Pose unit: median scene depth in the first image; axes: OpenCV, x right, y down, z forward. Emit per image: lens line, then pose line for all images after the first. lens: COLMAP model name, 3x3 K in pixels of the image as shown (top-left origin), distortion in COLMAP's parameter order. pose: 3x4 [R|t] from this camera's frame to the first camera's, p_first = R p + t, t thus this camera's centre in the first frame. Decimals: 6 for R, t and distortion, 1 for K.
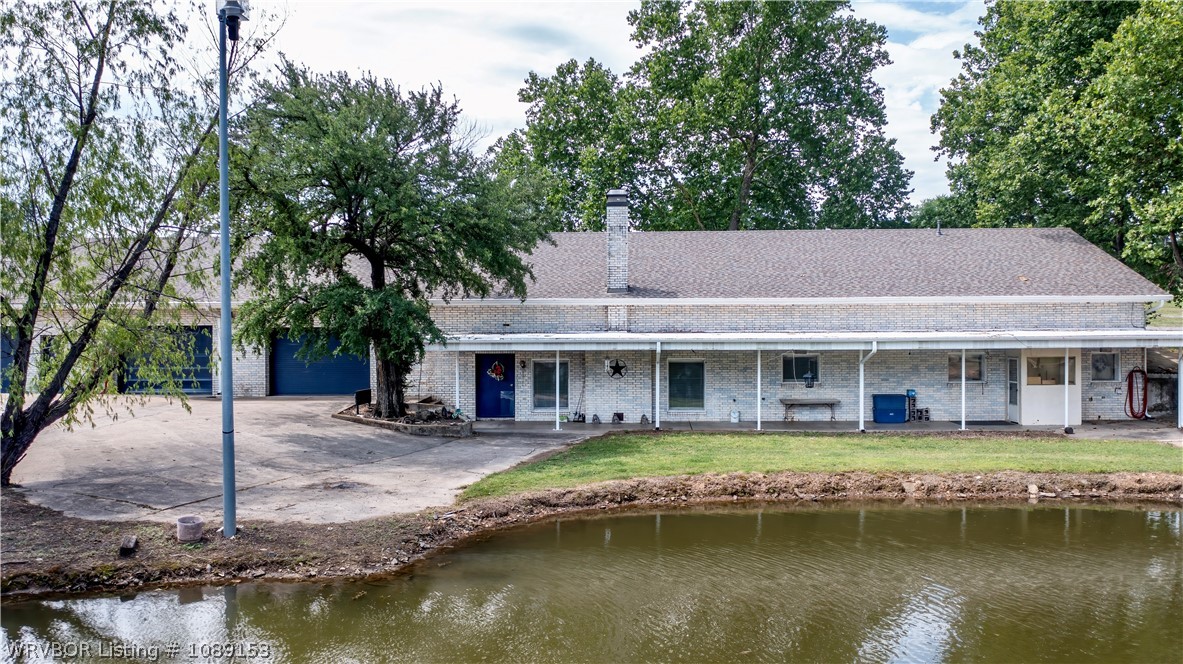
lens RADIAL K [[936.4, 0, 593.9], [0, 936.4, 343.7], [0, 0, 1]] dist [-0.021594, -0.007060]
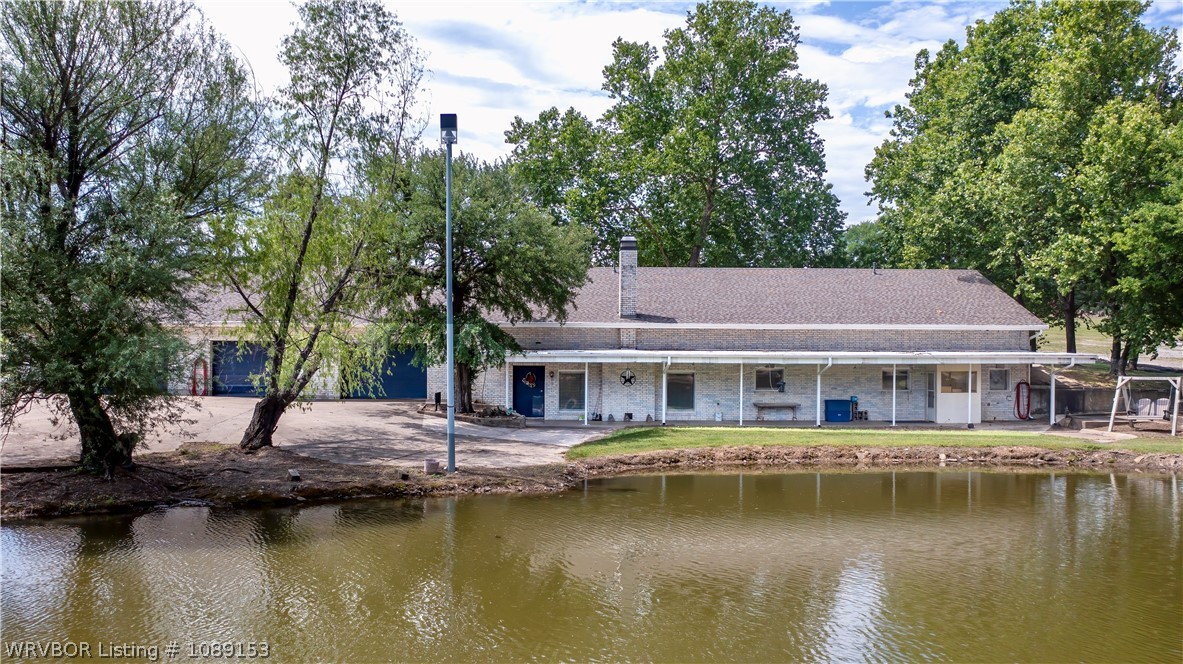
lens RADIAL K [[1046.3, 0, 571.6], [0, 1046.3, 378.1], [0, 0, 1]] dist [-0.003707, -0.016106]
pose [[0.995946, 0.008153, 0.089586, -0.177354], [-0.008931, 0.999926, 0.008291, 0.015328], [-0.089511, -0.009058, 0.995945, -0.402026]]
